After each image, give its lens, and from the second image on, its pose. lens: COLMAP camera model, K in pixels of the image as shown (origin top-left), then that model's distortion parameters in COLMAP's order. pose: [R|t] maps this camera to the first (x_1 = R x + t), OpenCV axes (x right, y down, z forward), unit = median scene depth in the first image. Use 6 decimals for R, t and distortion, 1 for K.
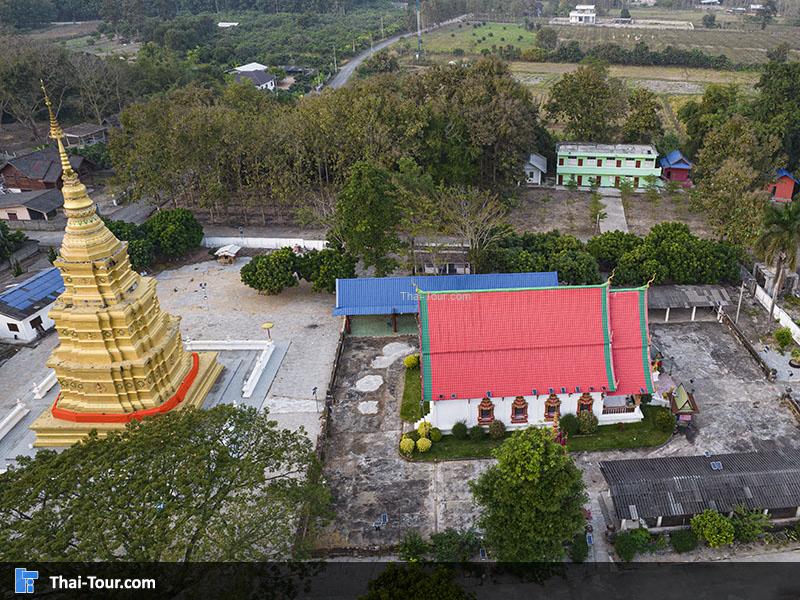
lens RADIAL K [[685.2, 0, 481.6], [0, 685.2, 299.5], [0, 0, 1]] dist [-0.070625, 0.059226]
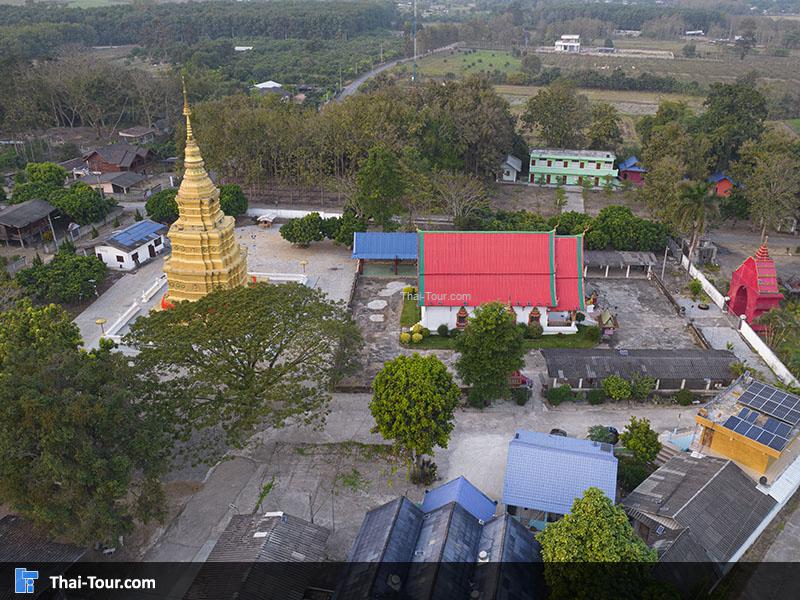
lens RADIAL K [[677.1, 0, 400.0], [0, 677.1, 300.0], [0, 0, 1]] dist [-0.053958, 0.016183]
pose [[0.994882, 0.042620, -0.091617, 0.003476], [-0.045606, 0.998486, -0.030740, 0.125227], [0.090168, 0.034761, 0.995320, -0.278991]]
